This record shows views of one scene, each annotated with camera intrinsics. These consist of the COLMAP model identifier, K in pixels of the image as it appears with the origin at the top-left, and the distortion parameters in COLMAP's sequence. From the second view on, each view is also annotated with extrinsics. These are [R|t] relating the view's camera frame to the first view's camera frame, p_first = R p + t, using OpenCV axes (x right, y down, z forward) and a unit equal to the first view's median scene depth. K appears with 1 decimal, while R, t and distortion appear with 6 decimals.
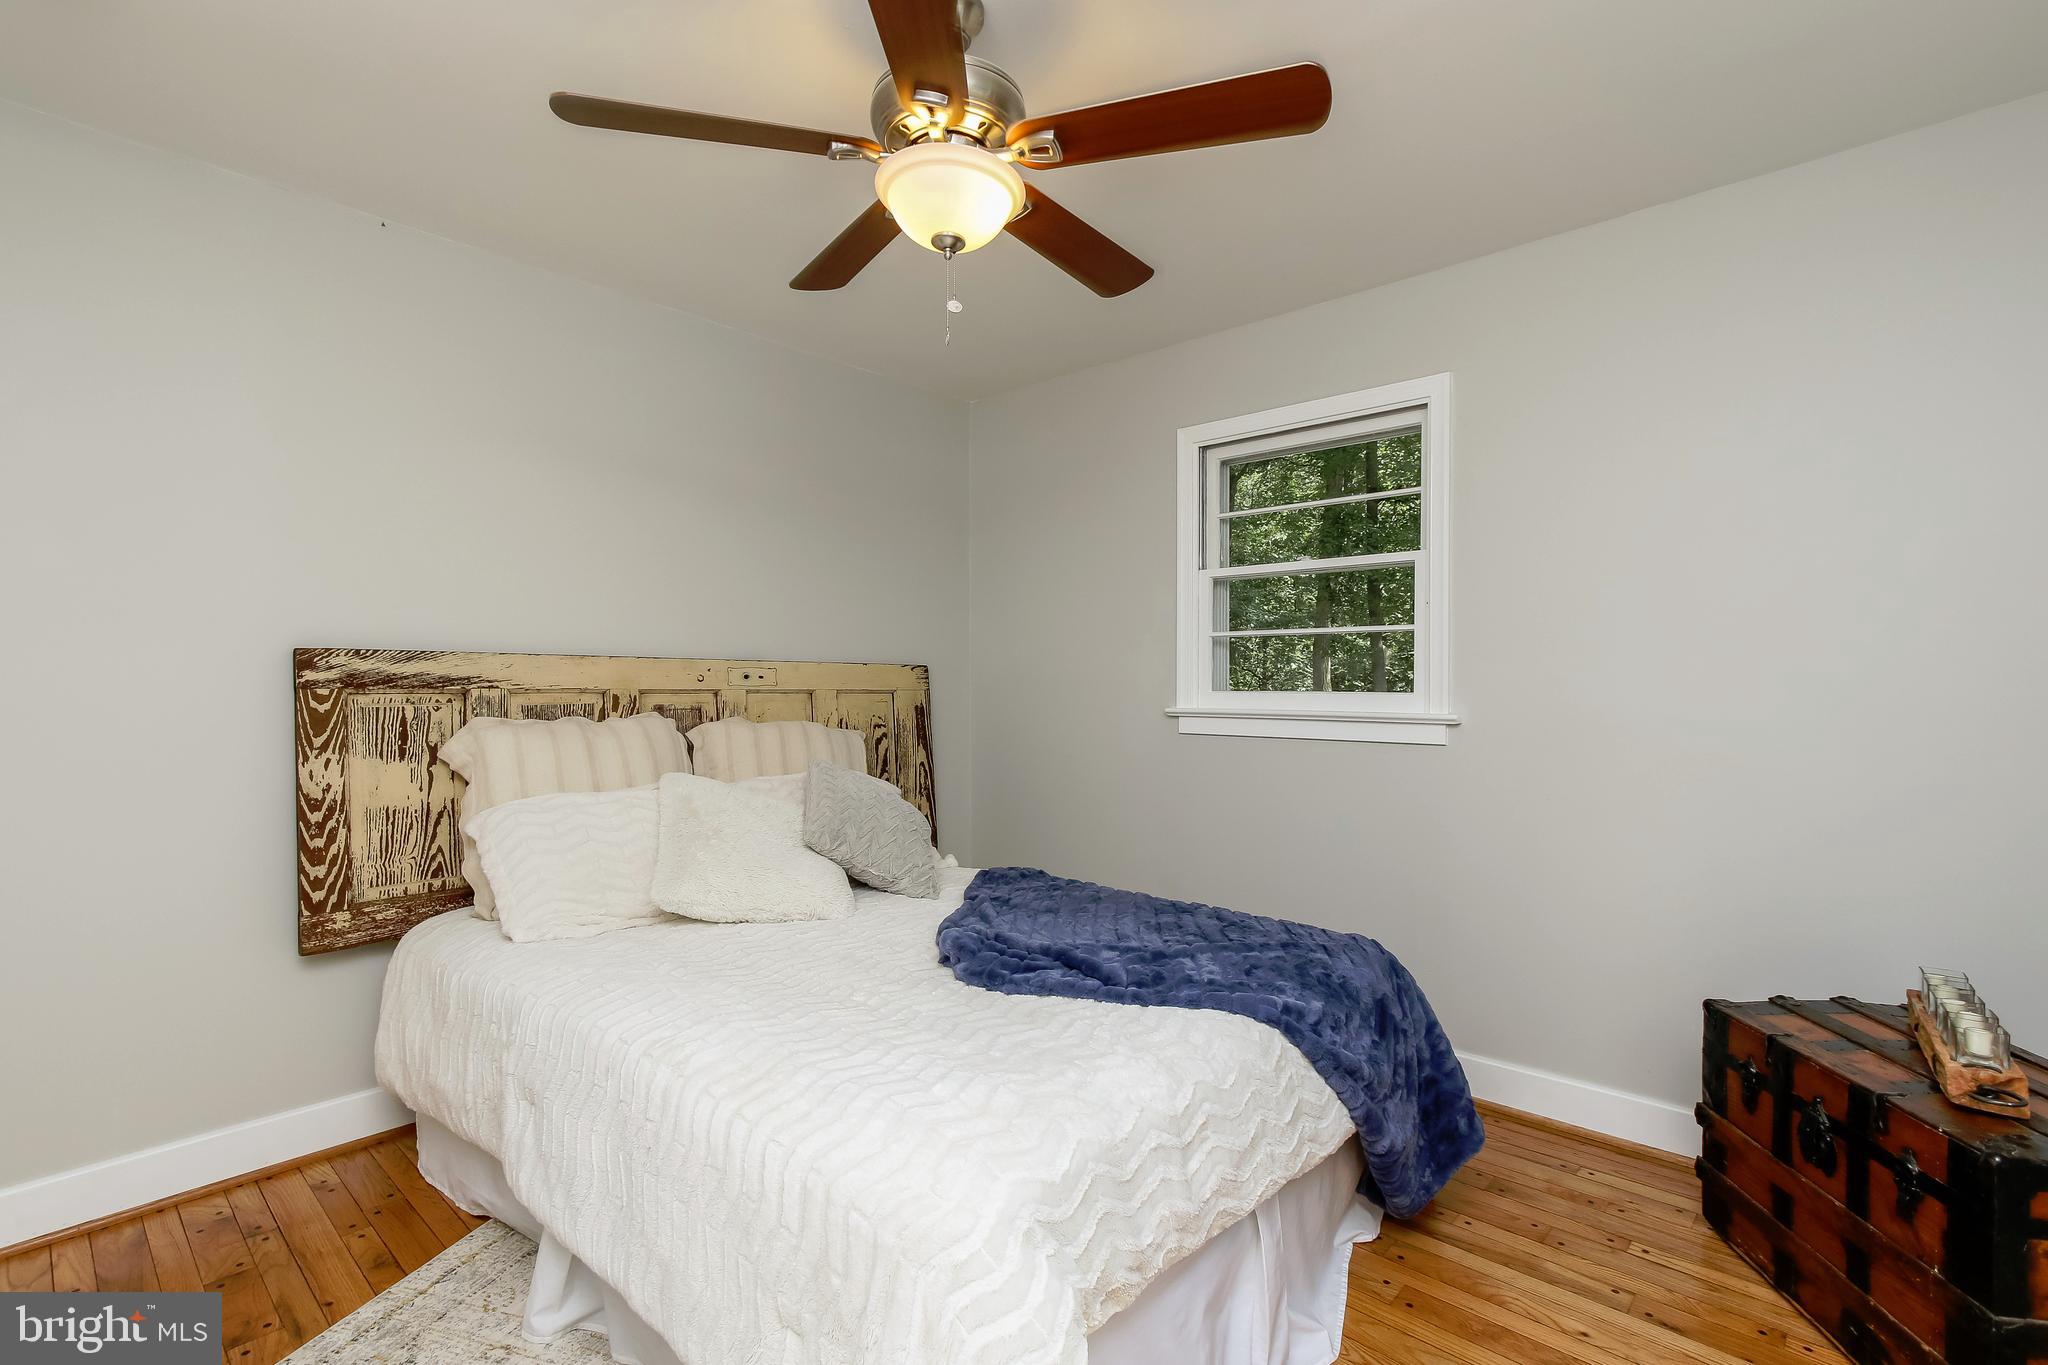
lens RADIAL K [[947.9, 0, 1018.0], [0, 947.9, 678.3], [0, 0, 1]] dist [-0.000407, 0.000545]
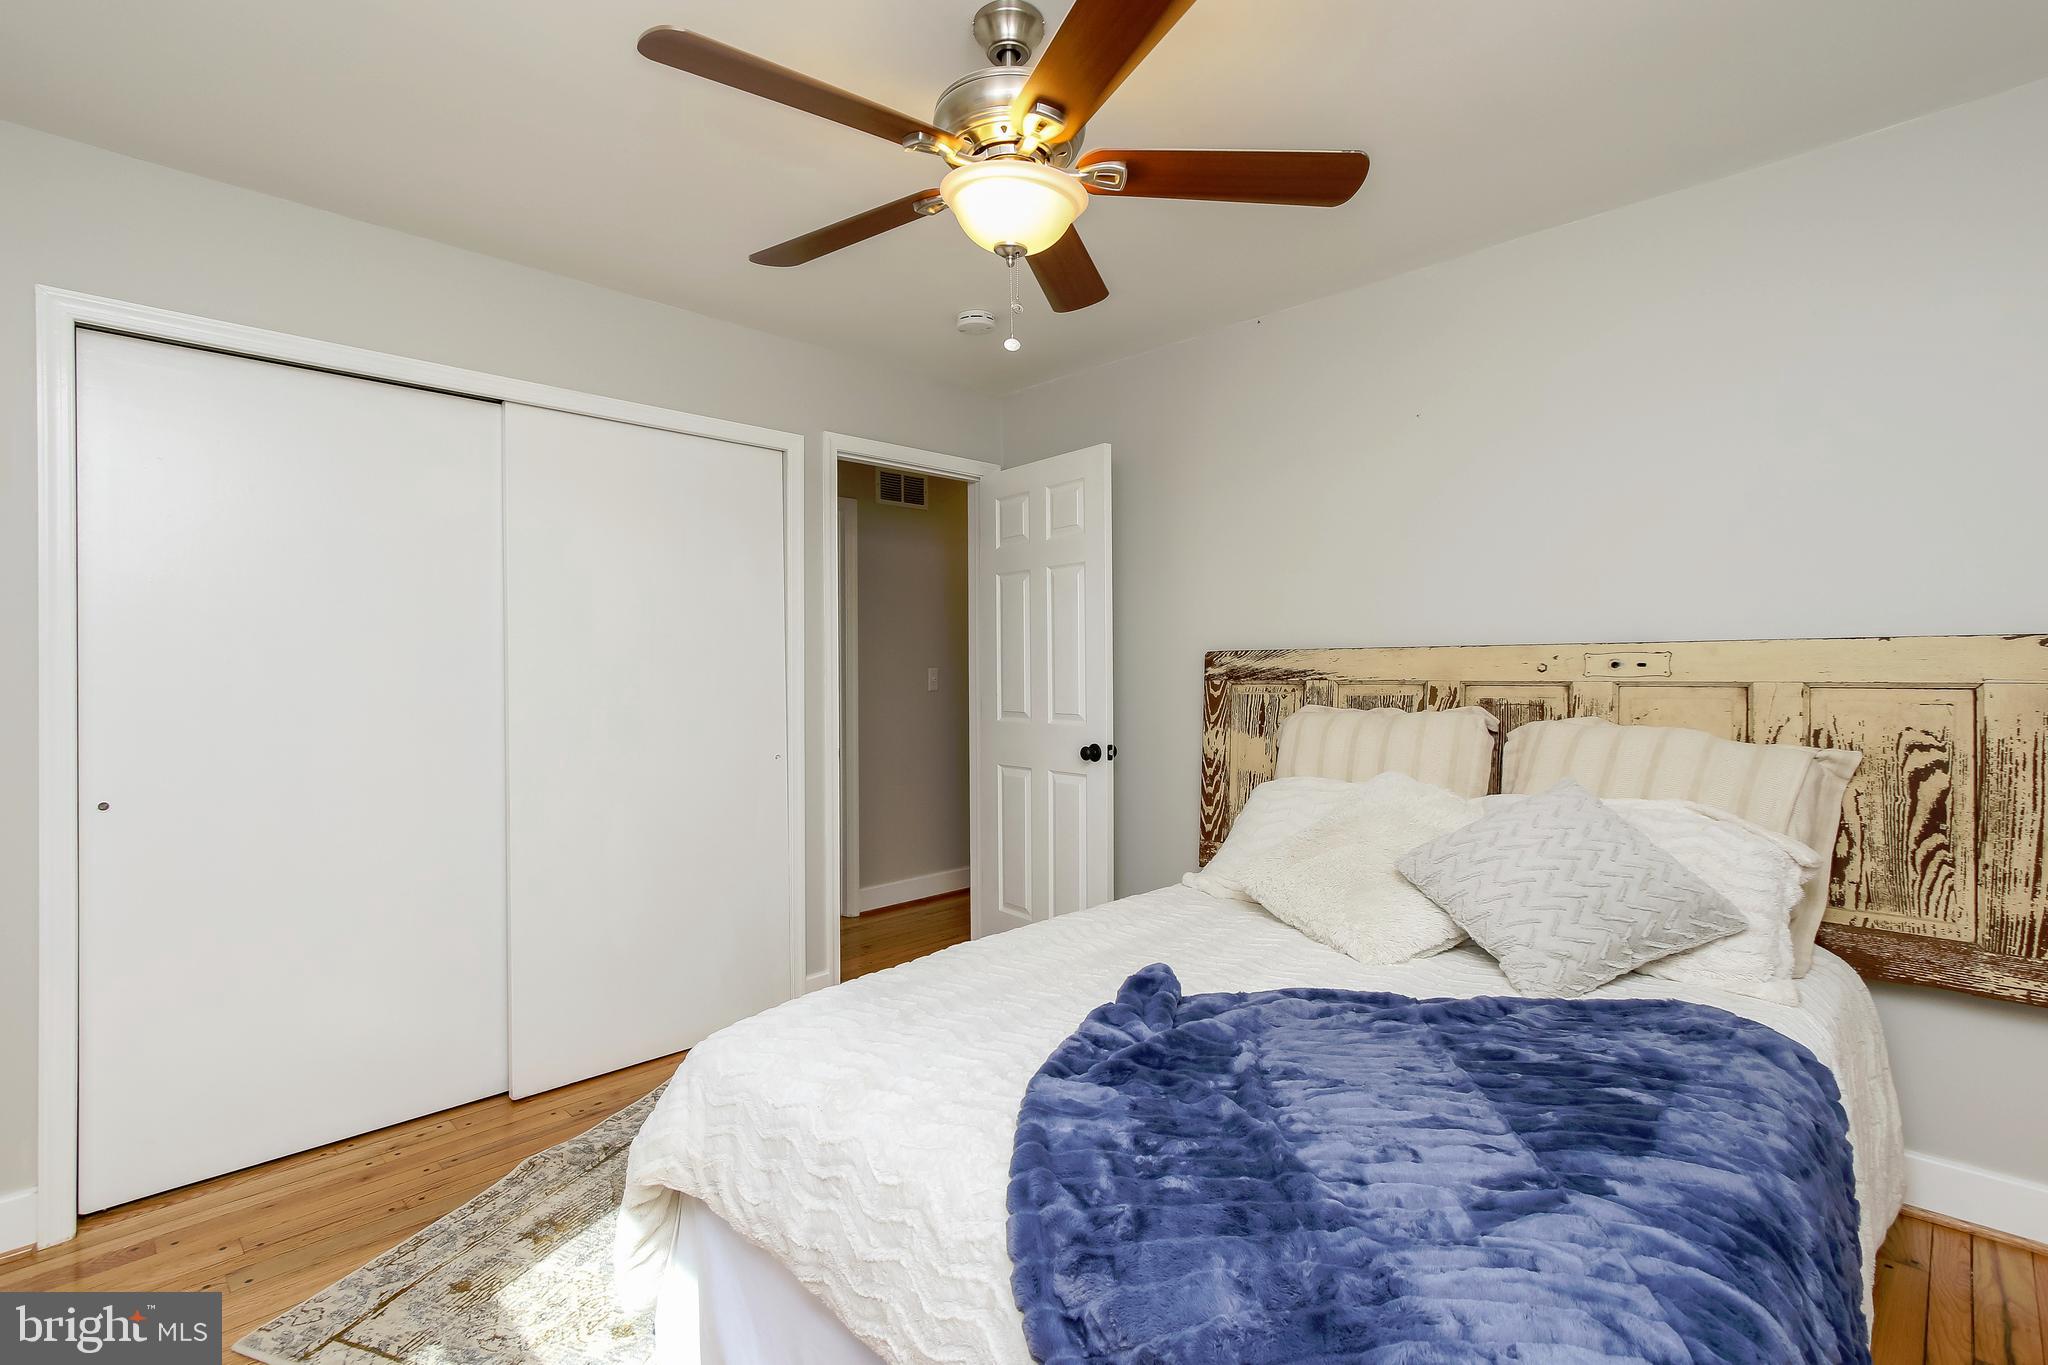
lens RADIAL K [[947.9, 0, 1018.0], [0, 947.9, 678.3], [0, 0, 1]] dist [-0.000407, 0.000545]
pose [[-0.034611, -0.003424, -0.999395, 0.622819], [0.008057, 0.999961, -0.003705, 0.010311], [0.999368, -0.008180, -0.034582, 0.703968]]
